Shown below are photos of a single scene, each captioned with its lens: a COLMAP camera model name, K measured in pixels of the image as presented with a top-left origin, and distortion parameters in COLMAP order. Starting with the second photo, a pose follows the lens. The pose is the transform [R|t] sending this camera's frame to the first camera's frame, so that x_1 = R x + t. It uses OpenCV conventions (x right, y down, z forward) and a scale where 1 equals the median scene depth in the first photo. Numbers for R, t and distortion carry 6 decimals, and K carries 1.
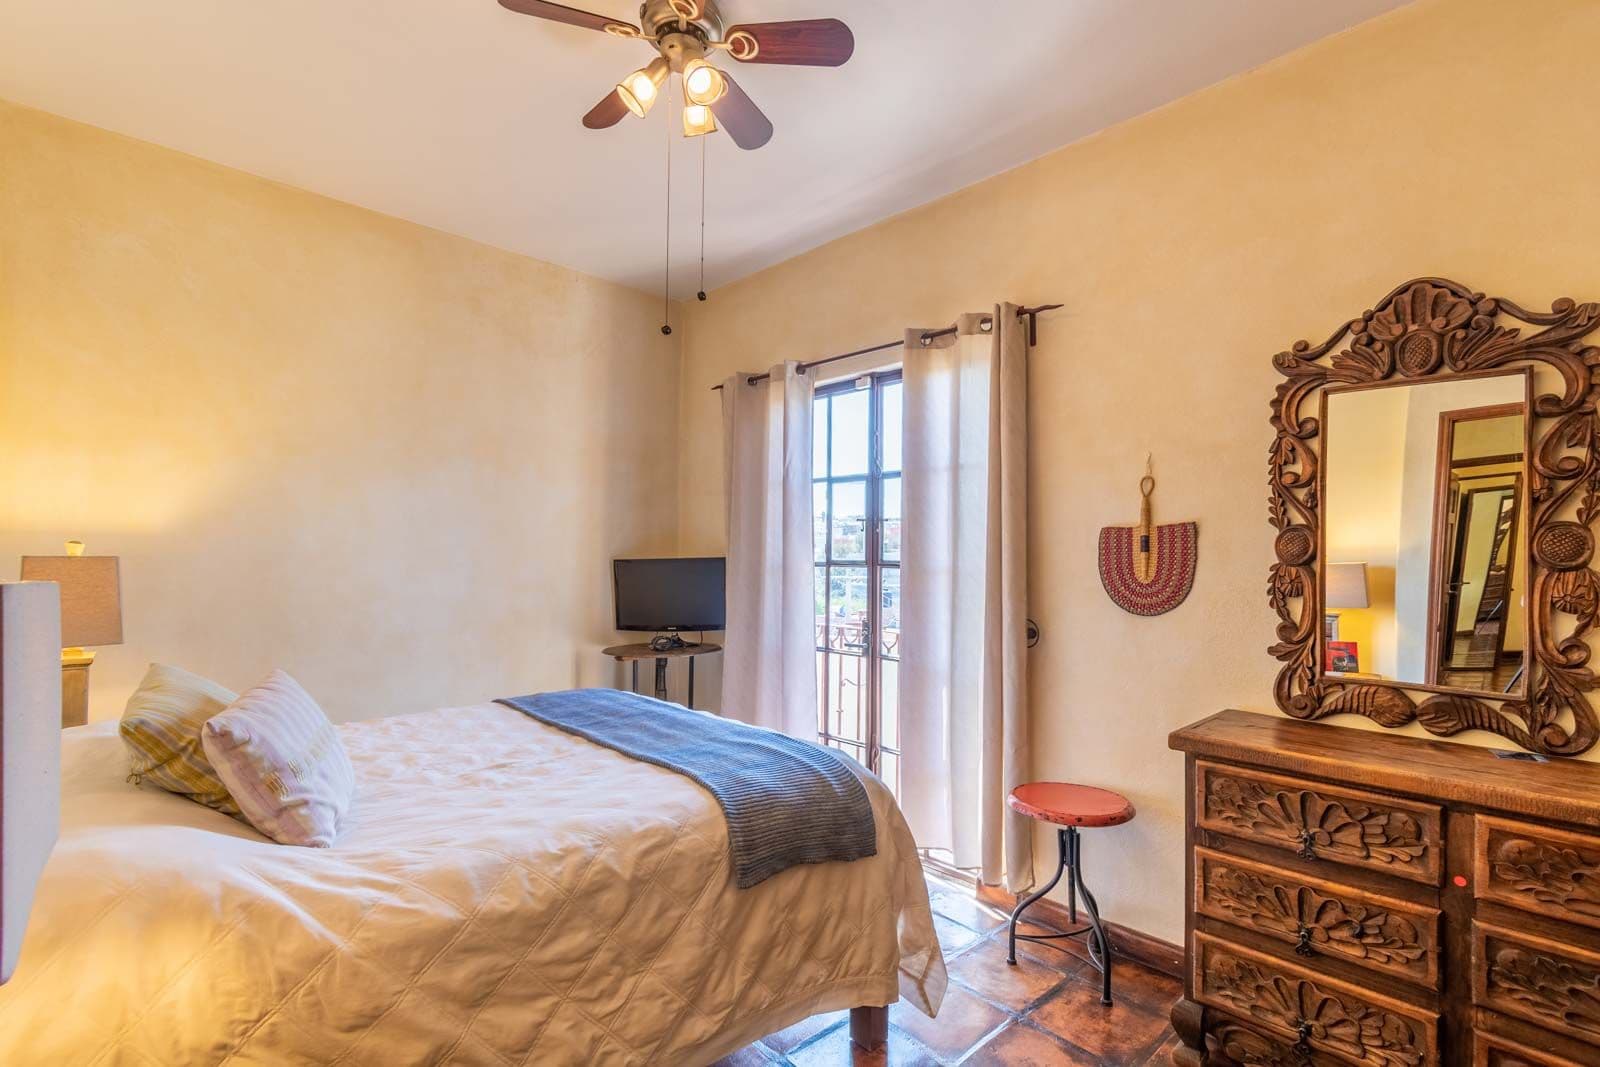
lens RADIAL K [[732.1, 0, 794.2], [0, 732.1, 529.8], [0, 0, 1]] dist [-0.000590, -0.000507]
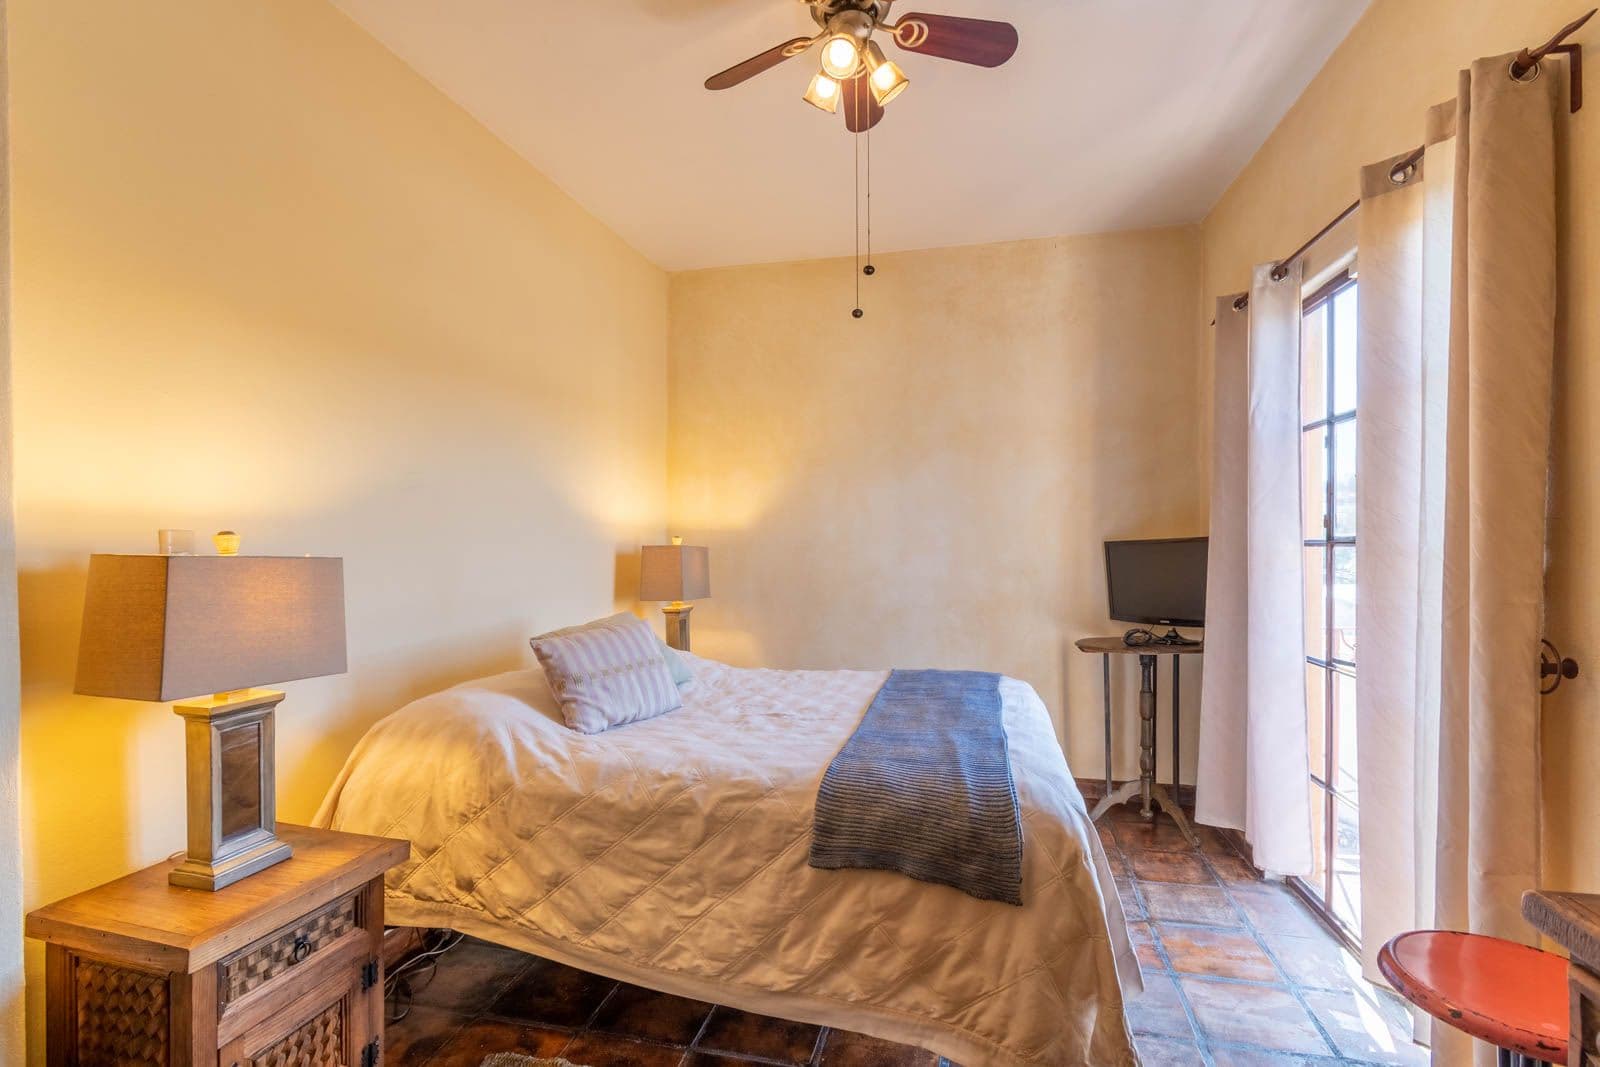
lens RADIAL K [[747.5, 0, 798.4], [0, 747.5, 539.1], [0, 0, 1]] dist [0.001864, -0.000262]
pose [[0.564163, -0.020785, -0.825402, 0.746578], [0.047341, 0.998853, 0.007205, 0.031263], [0.824305, -0.043140, 0.564500, 0.406802]]
